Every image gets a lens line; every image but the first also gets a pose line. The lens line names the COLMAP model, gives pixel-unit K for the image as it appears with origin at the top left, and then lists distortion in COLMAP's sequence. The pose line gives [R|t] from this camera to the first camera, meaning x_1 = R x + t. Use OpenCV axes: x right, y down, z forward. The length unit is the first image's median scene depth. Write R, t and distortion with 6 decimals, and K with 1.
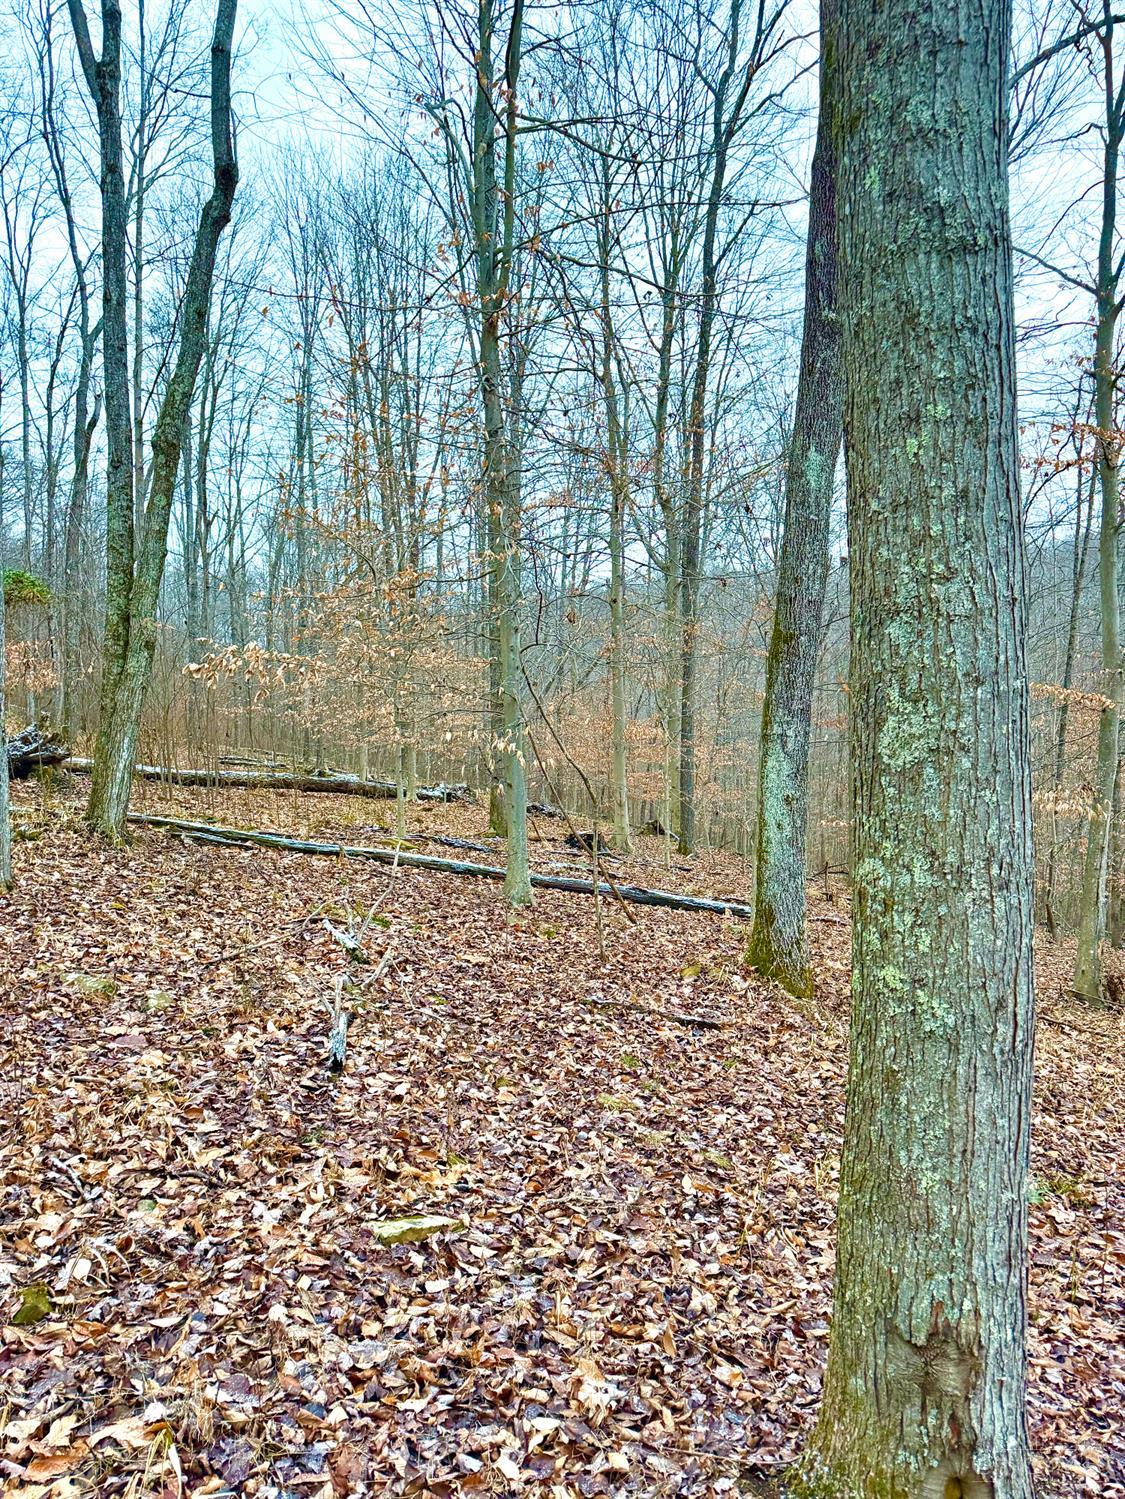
lens RADIAL K [[1067.0, 0, 562.5], [0, 1067.0, 749.5], [0, 0, 1]] dist [0.003099, 0.000442]
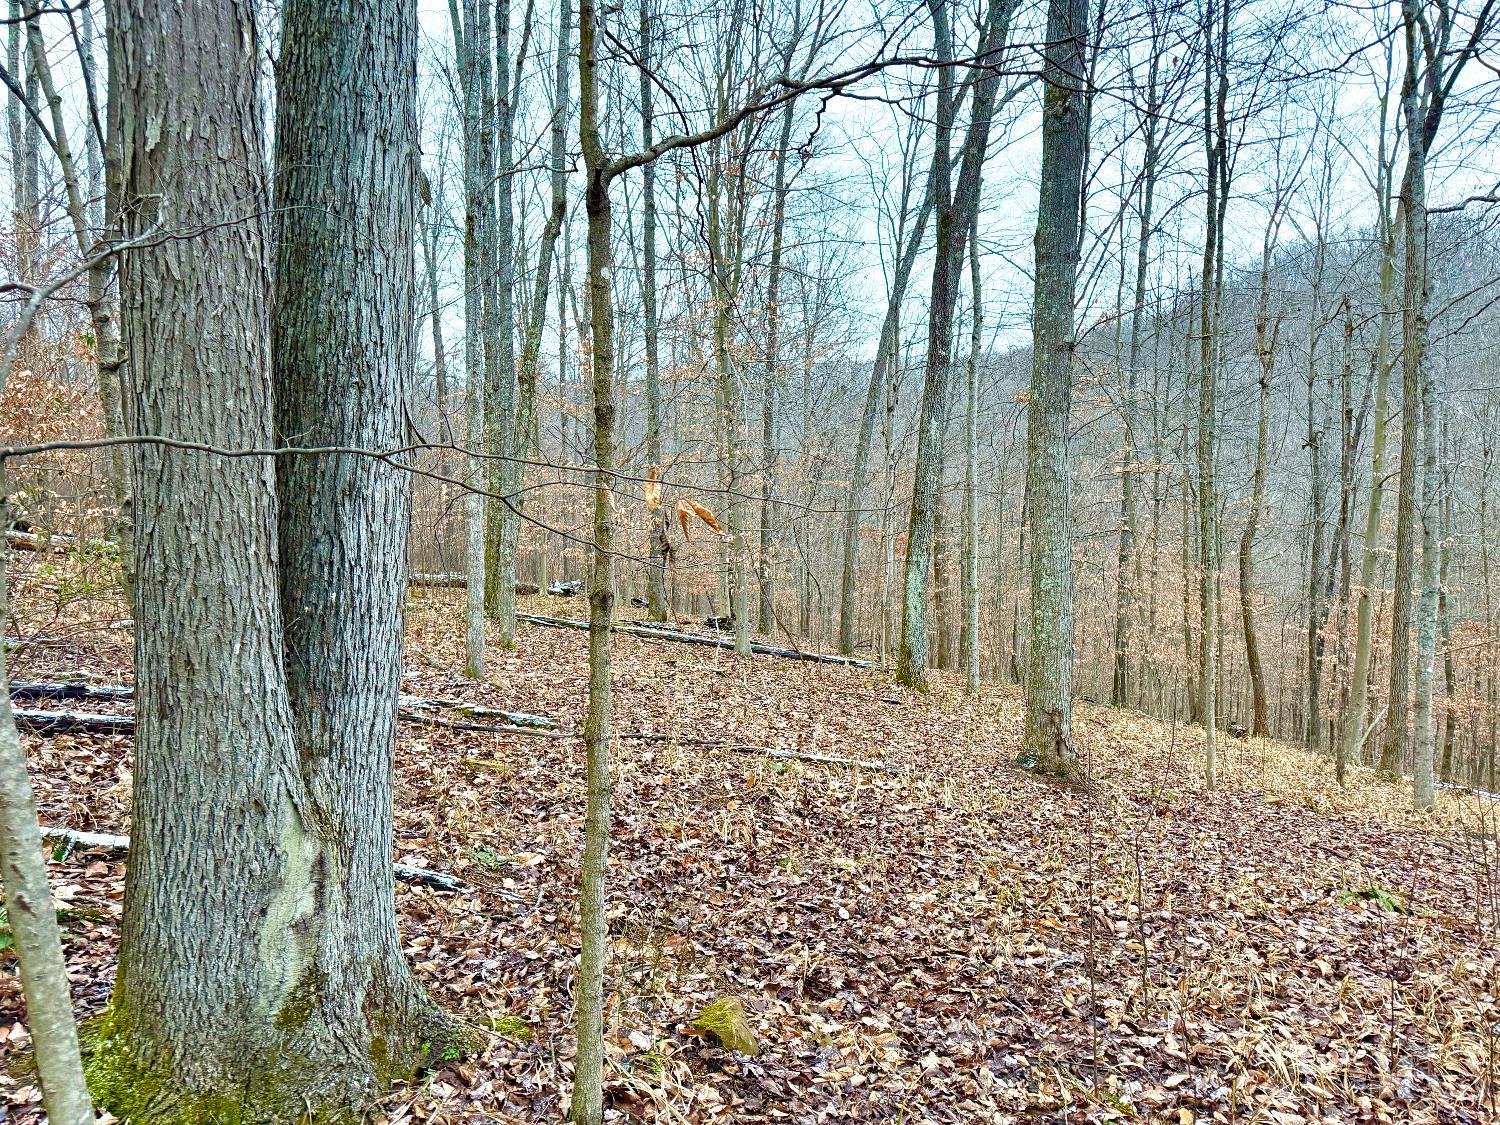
lens RADIAL K [[1057.4, 0, 718.0], [0, 1057.4, 563.3], [0, 0, 1]] dist [0.042289, -0.049875]
pose [[0.985768, -0.006169, 0.167997, -0.477800], [0.002665, 0.999774, 0.021073, -0.051273], [-0.168090, -0.020326, 0.985562, -0.846396]]
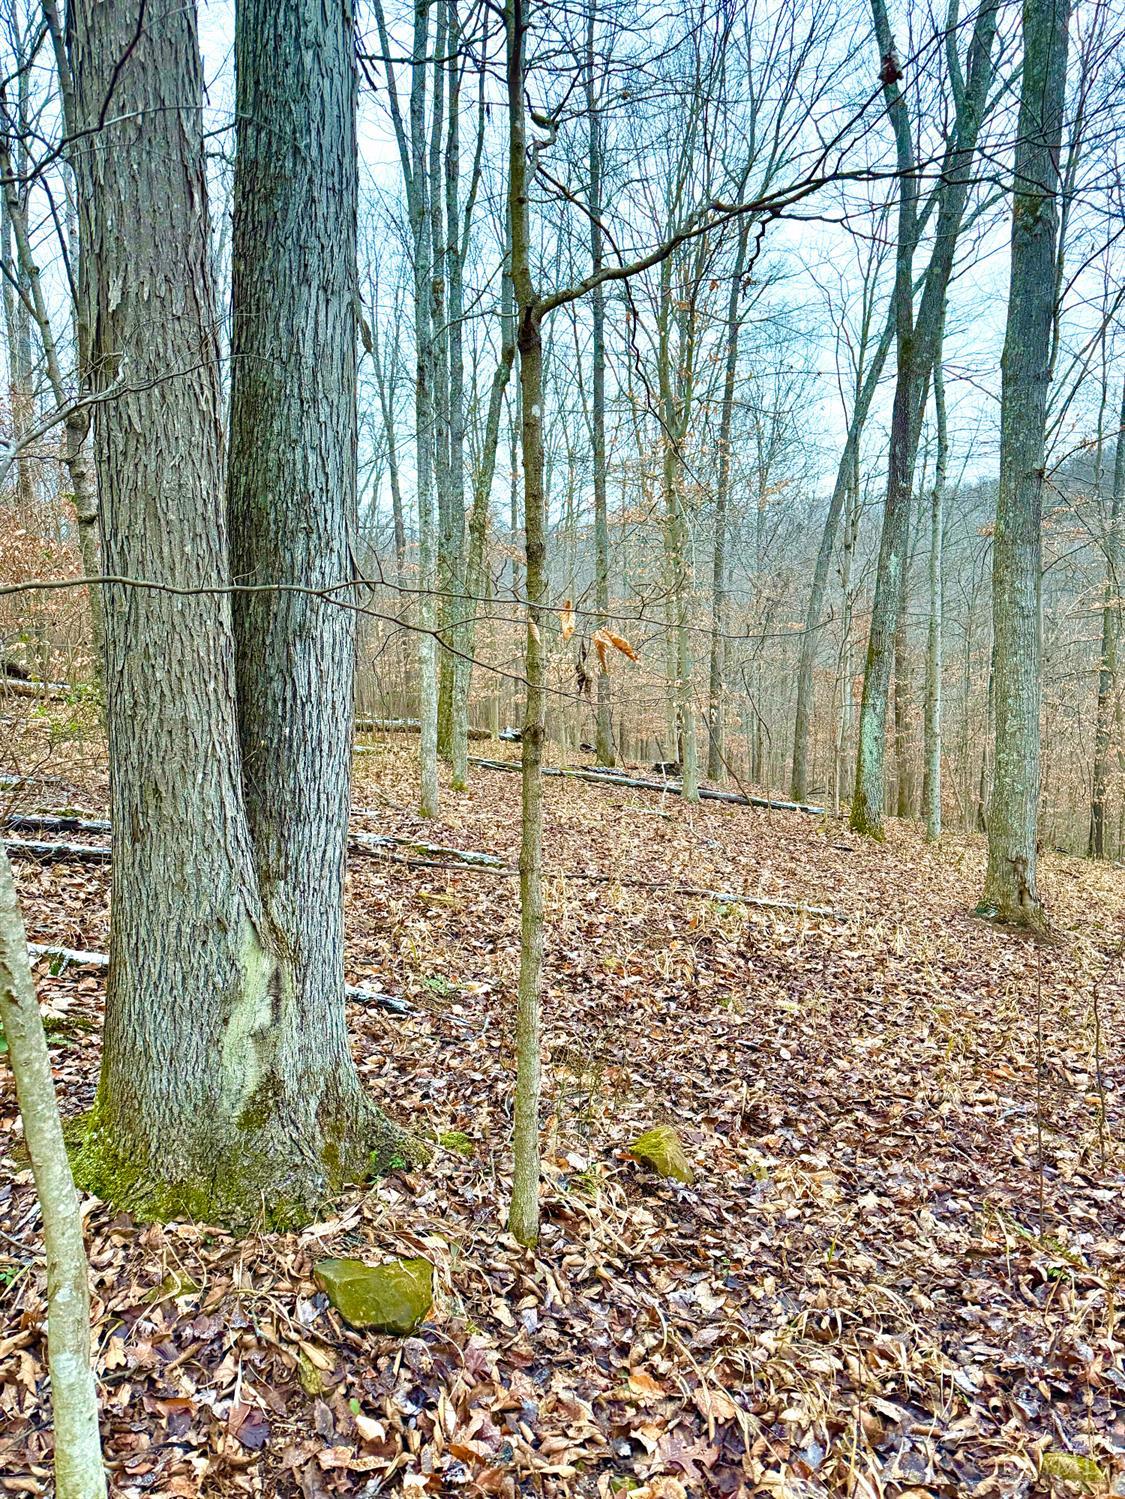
lens RADIAL K [[1043.5, 0, 521.9], [0, 1043.5, 752.0], [0, 0, 1]] dist [0.106912, -0.181102]
pose [[0.999548, -0.009705, 0.028467, -0.470701], [0.007977, 0.998154, 0.060207, -0.046850], [-0.028999, -0.059953, 0.997780, -0.851764]]
